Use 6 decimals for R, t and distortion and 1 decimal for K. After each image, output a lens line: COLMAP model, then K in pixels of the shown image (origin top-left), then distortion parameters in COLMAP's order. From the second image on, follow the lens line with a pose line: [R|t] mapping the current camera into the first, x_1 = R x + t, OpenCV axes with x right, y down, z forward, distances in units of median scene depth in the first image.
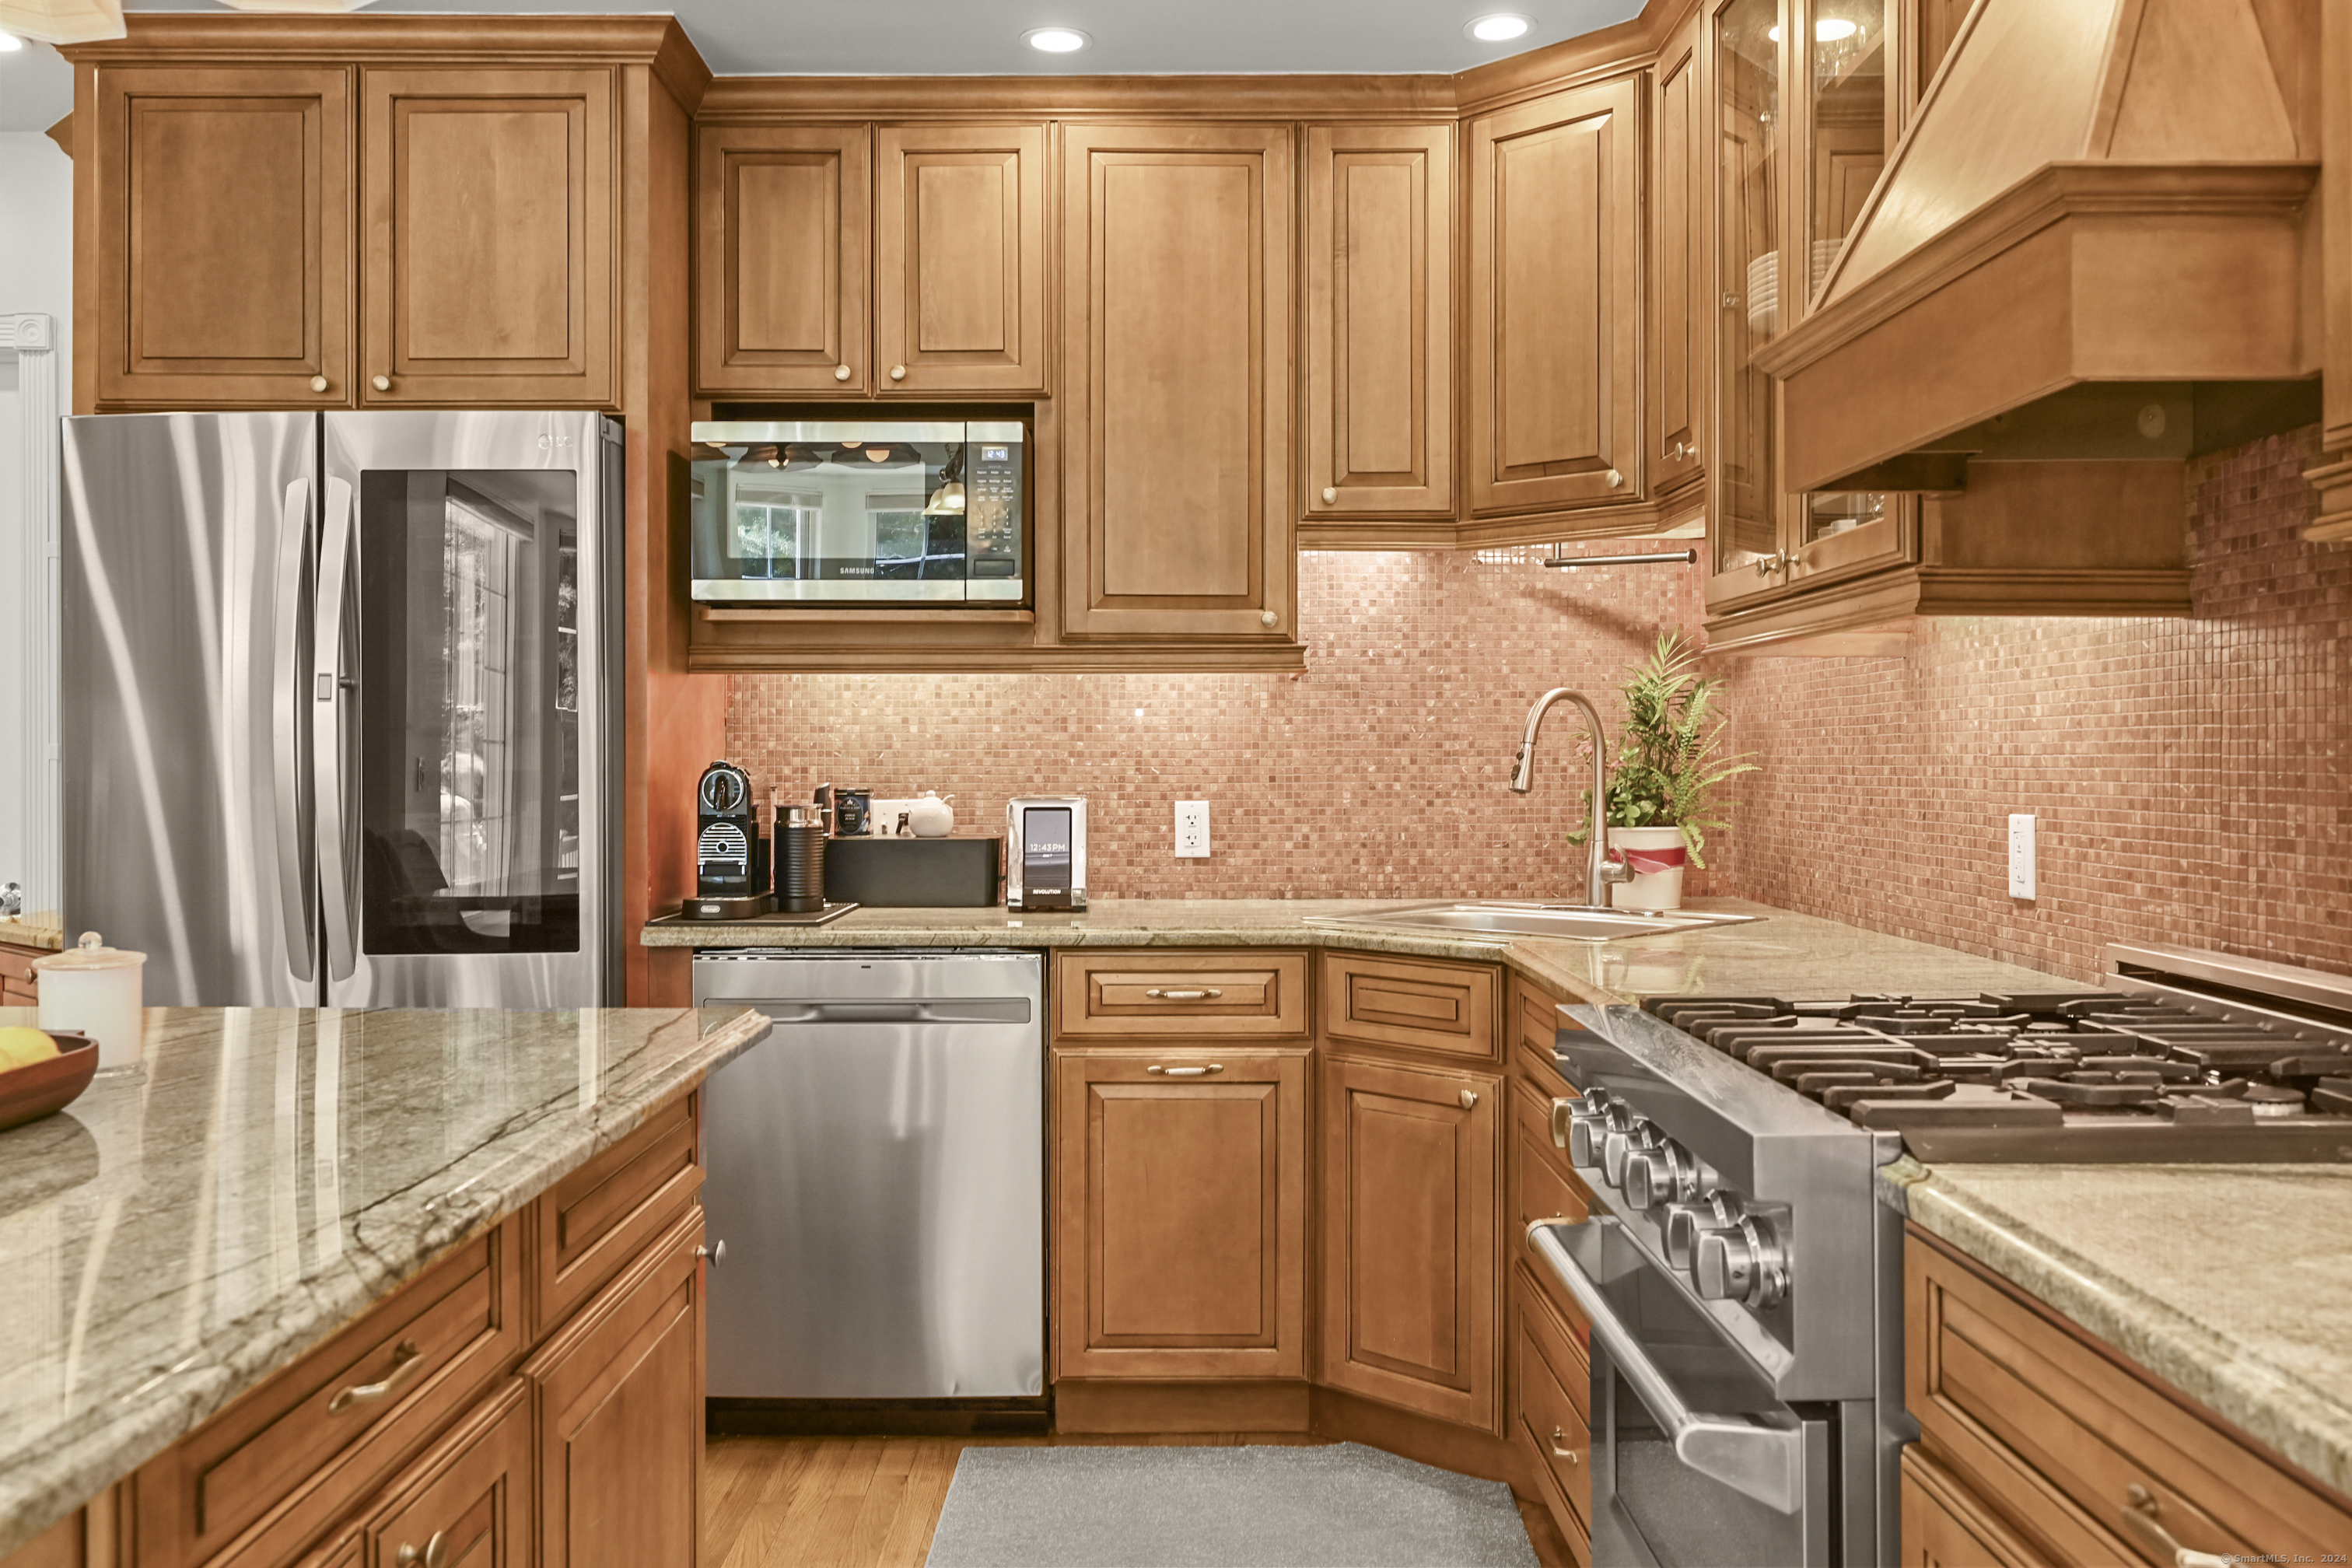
lens RADIAL K [[1941.5, 0, 1180.3], [0, 1941.5, 770.3], [0, 0, 1]] dist [-0.005992, 0.004697]
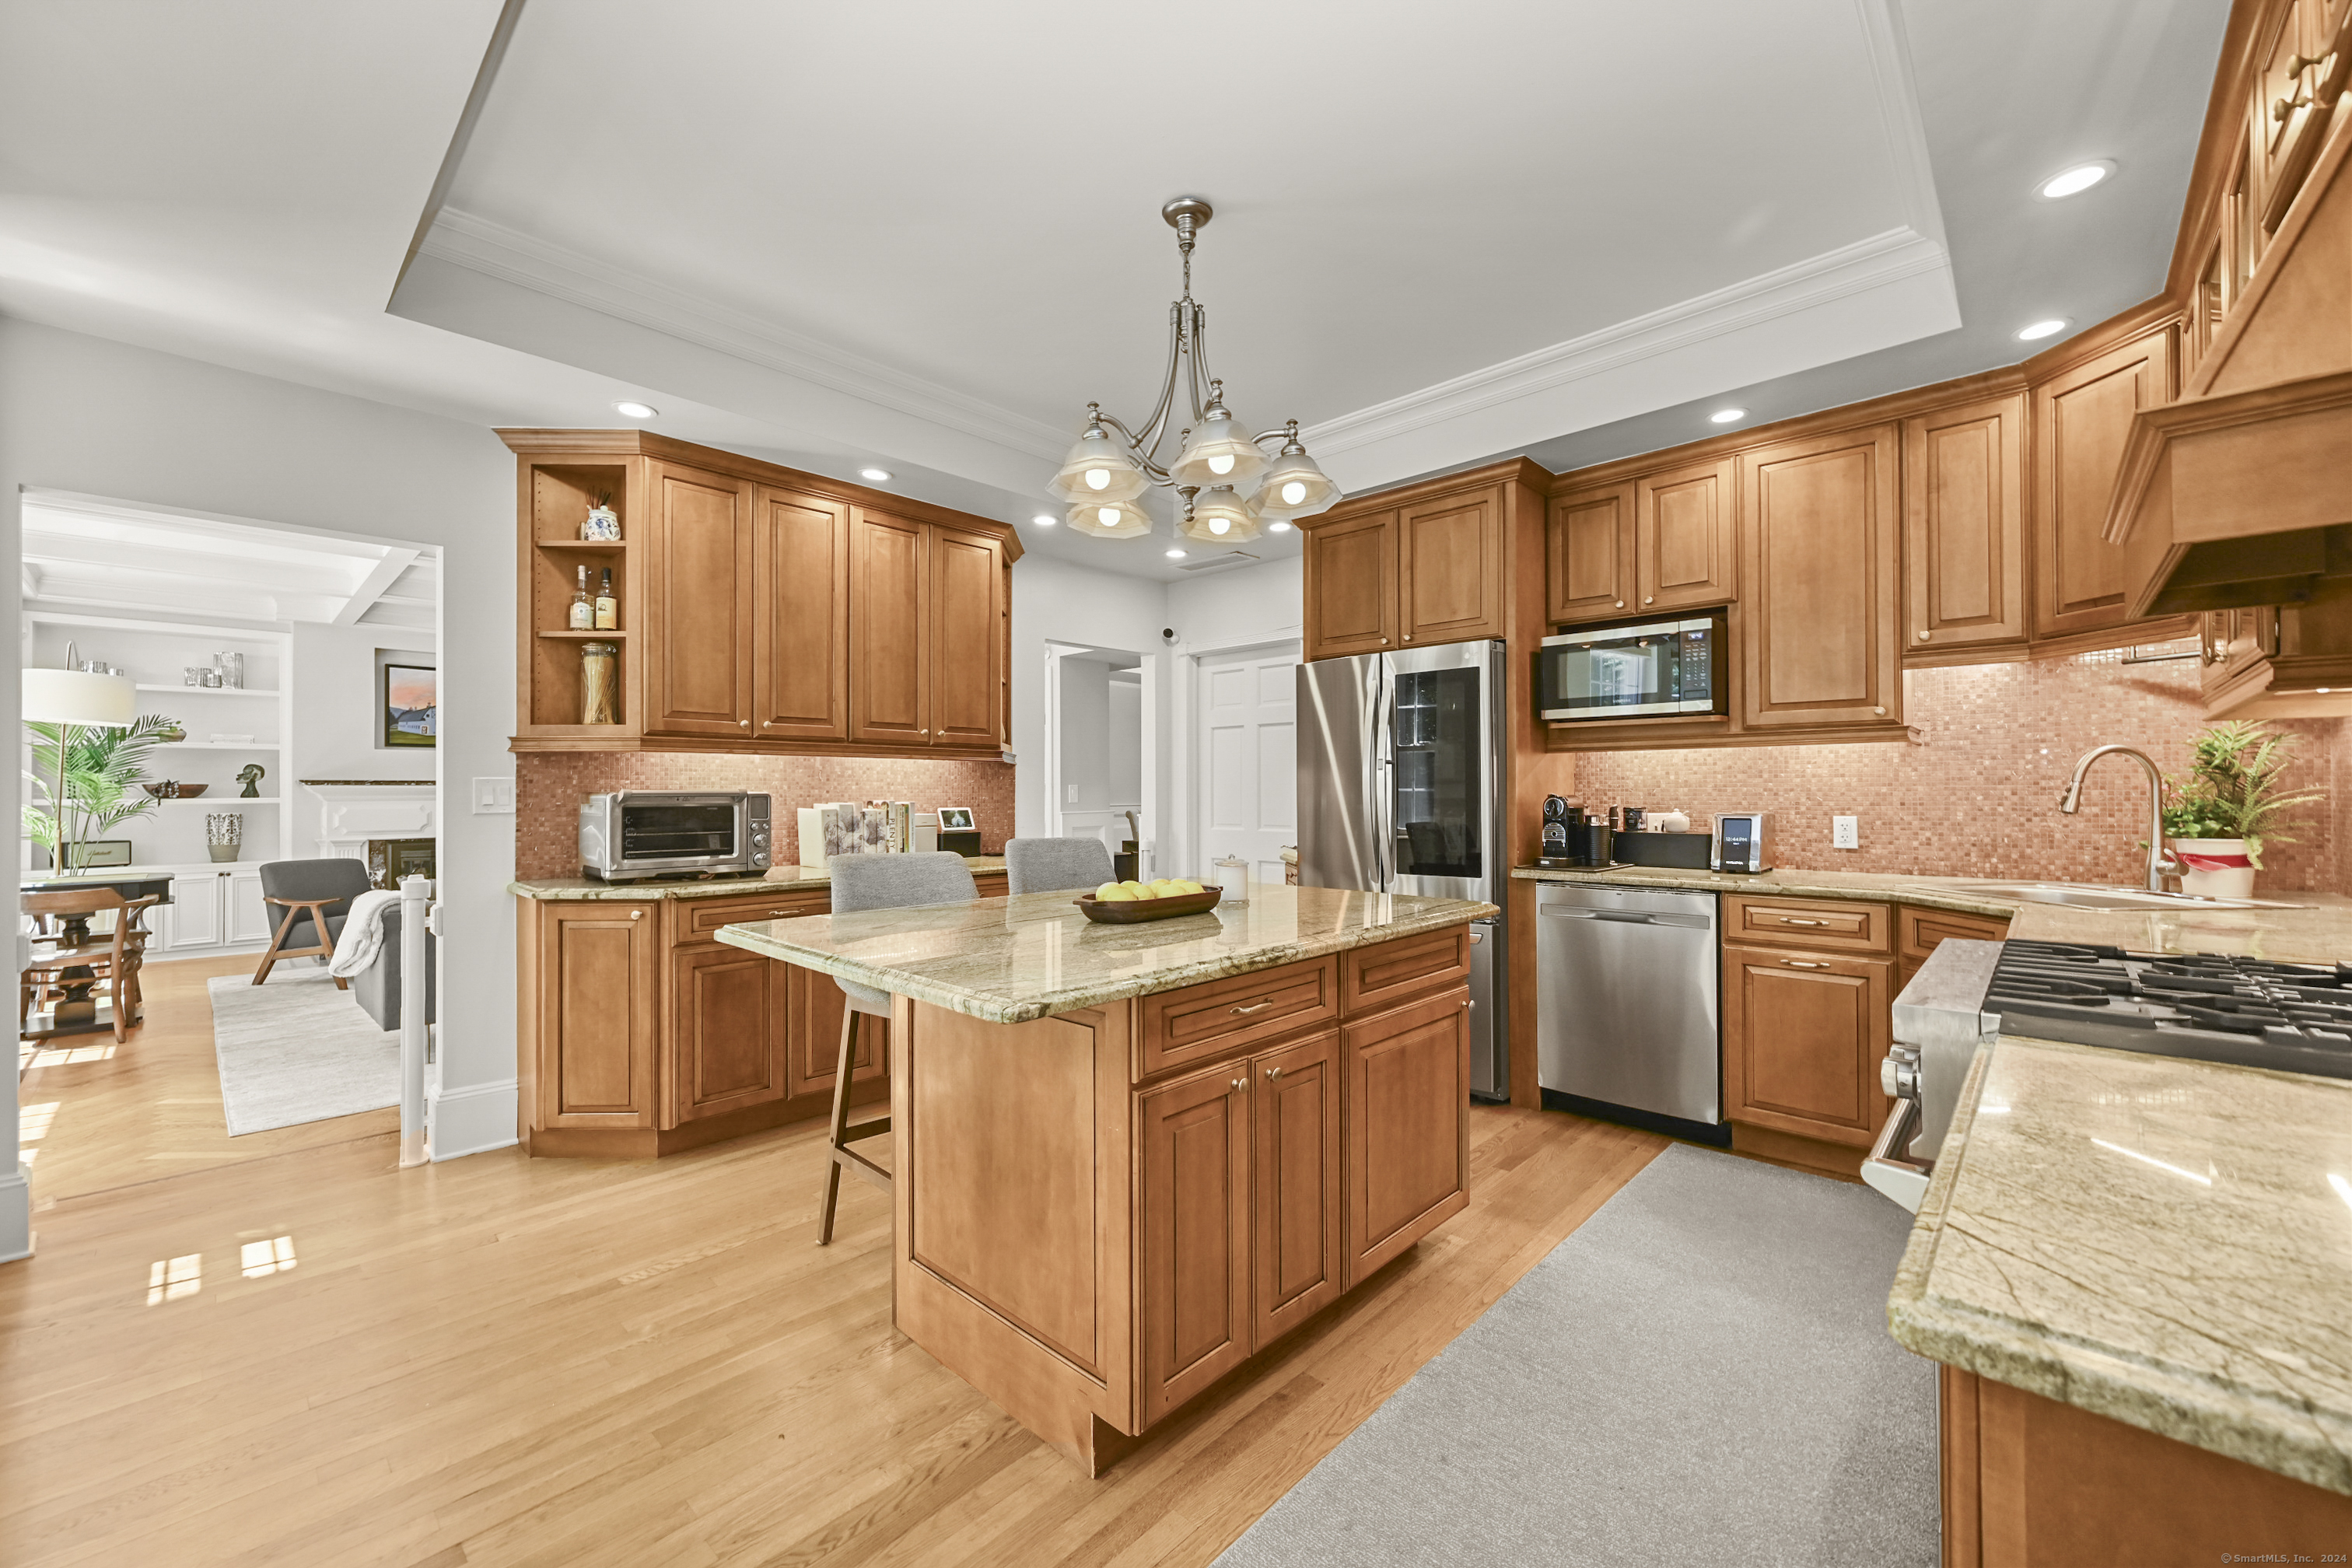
lens RADIAL K [[936.8, 0, 1179.0], [0, 936.8, 791.7], [0, 0, 1]] dist [0.001174, 0.000089]
pose [[0.721887, -0.002786, -0.692006, 0.174051], [-0.001453, 0.999984, -0.005541, -0.000885], [0.692010, 0.005005, 0.721871, -0.034591]]
